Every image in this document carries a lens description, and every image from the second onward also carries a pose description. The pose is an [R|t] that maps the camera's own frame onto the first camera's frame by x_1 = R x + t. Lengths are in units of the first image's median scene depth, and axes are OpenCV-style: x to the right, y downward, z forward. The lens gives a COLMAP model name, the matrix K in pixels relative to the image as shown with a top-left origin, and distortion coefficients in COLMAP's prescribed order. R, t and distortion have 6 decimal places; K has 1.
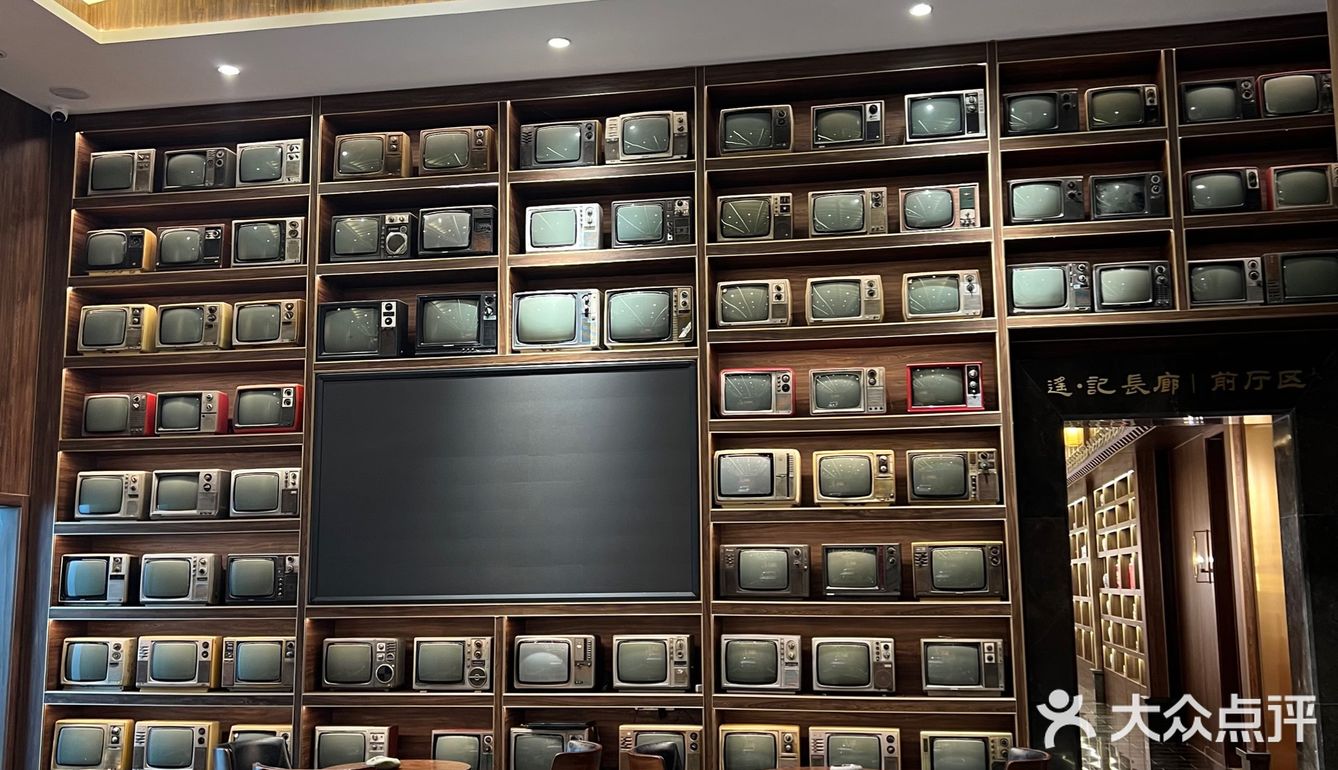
lens RADIAL K [[1339.1, 0, 667.5], [0, 1339.1, 380.9], [0, 0, 1]] dist [0.097821, -0.186442]
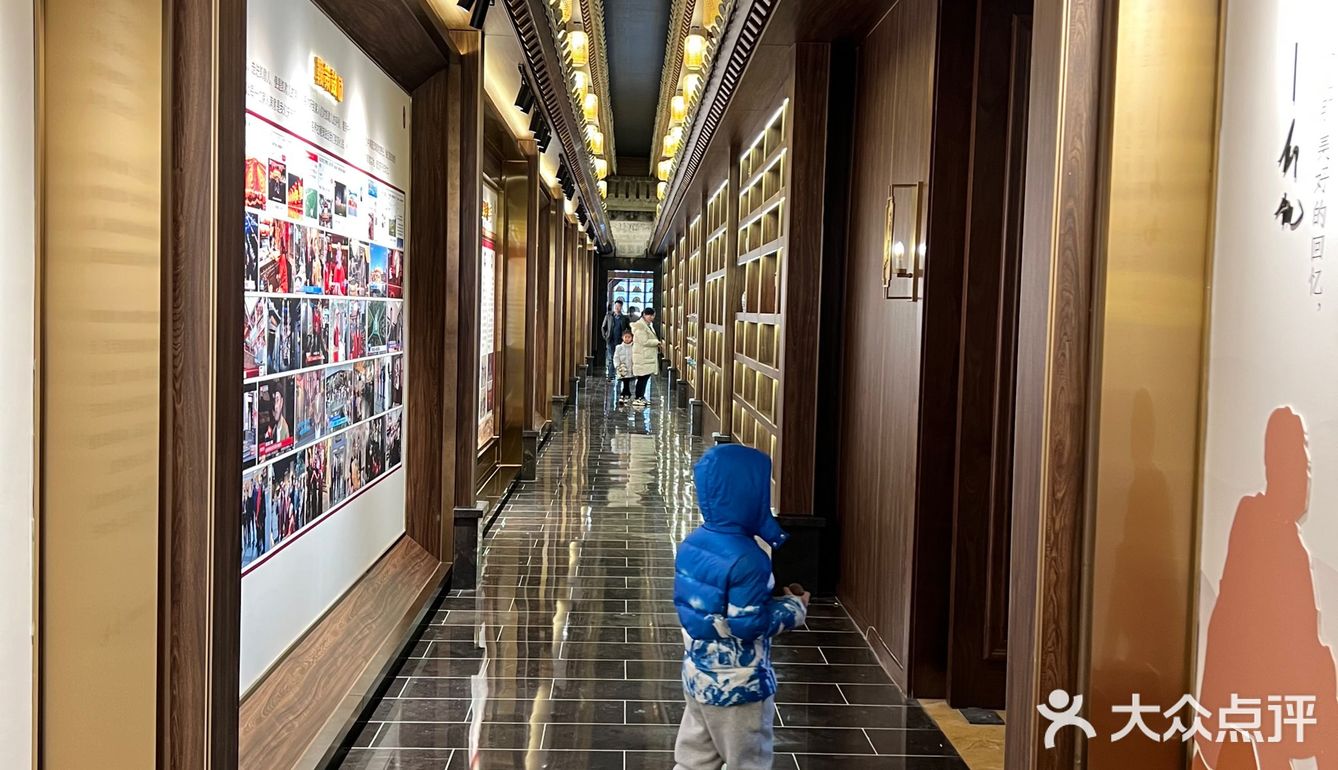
lens RADIAL K [[1339.1, 0, 667.5], [0, 1339.1, 380.9], [0, 0, 1]] dist [0.097821, -0.186442]
pose [[0.975220, 0.021190, 0.220219, 0.175293], [-0.065608, 0.978326, 0.196400, 0.073103], [-0.211284, -0.205981, 0.955474, 0.460457]]
